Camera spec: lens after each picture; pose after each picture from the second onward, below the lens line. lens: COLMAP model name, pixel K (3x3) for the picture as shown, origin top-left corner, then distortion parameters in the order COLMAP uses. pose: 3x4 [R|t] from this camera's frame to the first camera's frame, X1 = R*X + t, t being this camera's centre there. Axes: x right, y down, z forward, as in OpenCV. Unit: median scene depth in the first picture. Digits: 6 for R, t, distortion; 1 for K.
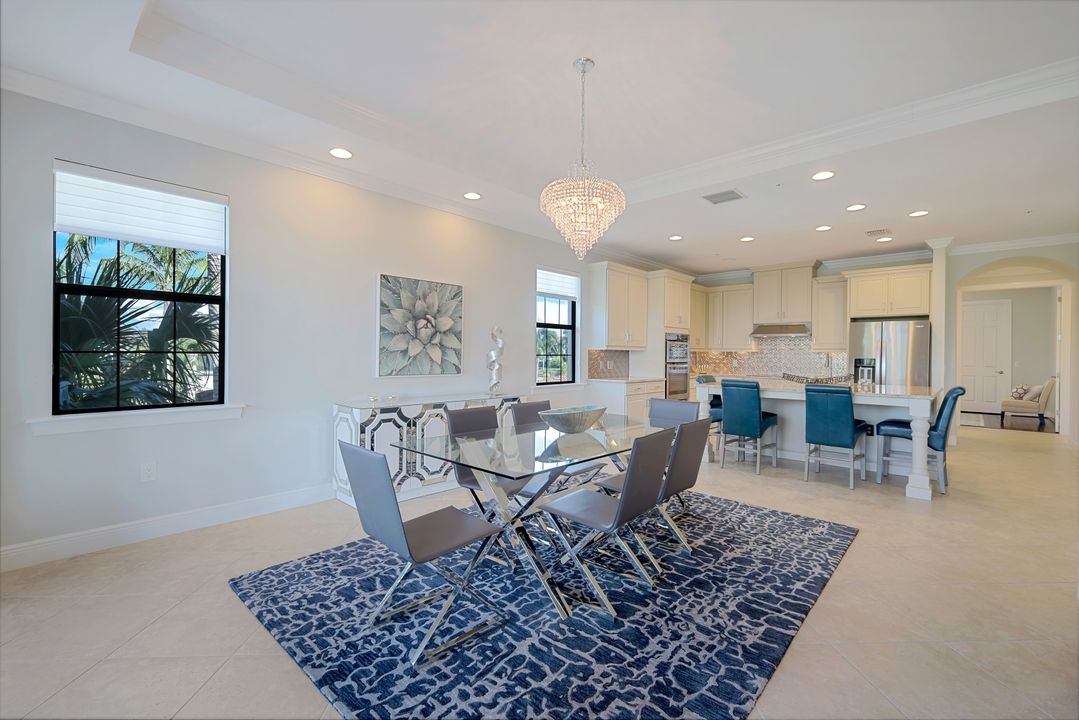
lens RADIAL K [[469.6, 0, 545.5], [0, 469.6, 354.9], [0, 0, 1]] dist [0.003452, -0.002423]
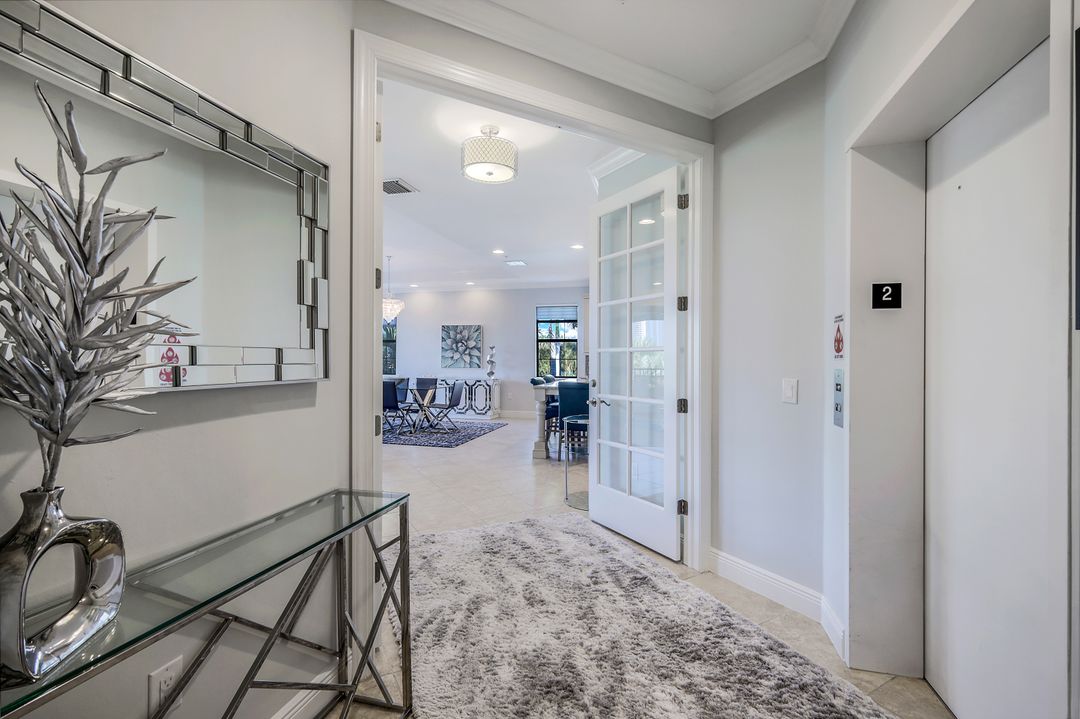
lens RADIAL K [[470.0, 0, 543.3], [0, 470.0, 355.4], [0, 0, 1]] dist [0.003452, -0.002423]
pose [[0.460607, -0.005839, -0.887585, 1.818433], [-0.001140, 0.999974, -0.007170, -0.000359], [0.887603, 0.004314, 0.460588, 0.312372]]
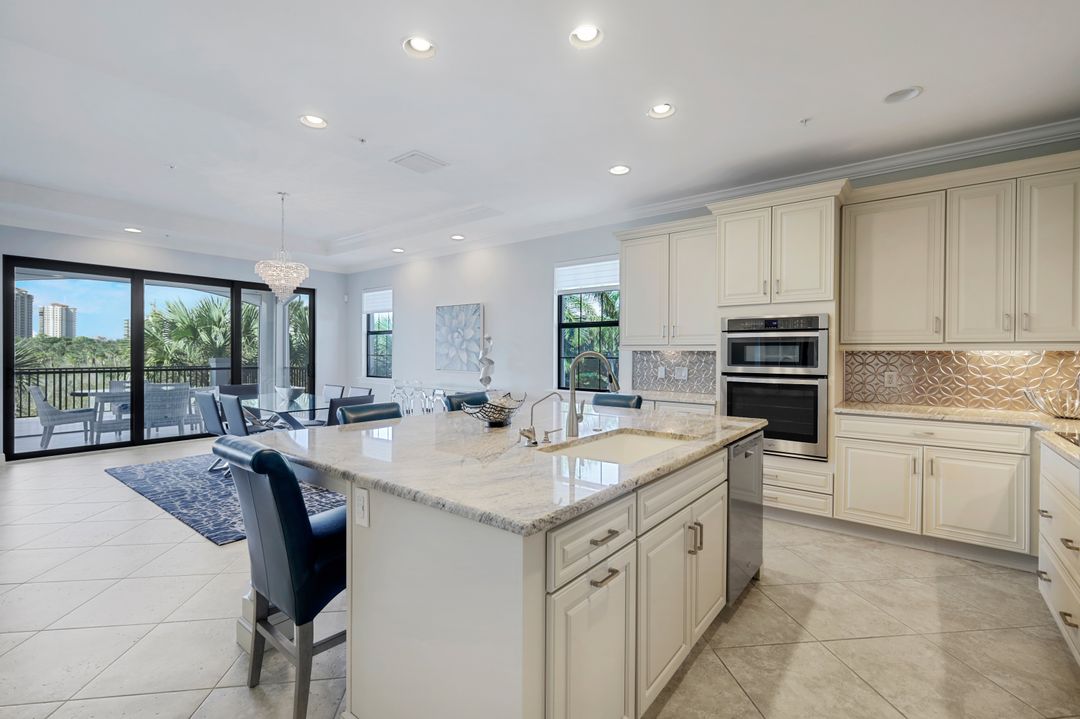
lens RADIAL K [[470.0, 0, 541.3], [0, 470.0, 351.5], [0, 0, 1]] dist [0.003452, -0.002423]
pose [[0.076133, -0.010295, -0.997045, 1.165644], [-0.004994, 0.999930, -0.010706, -0.001539], [0.997085, 0.005794, 0.076076, 1.108226]]
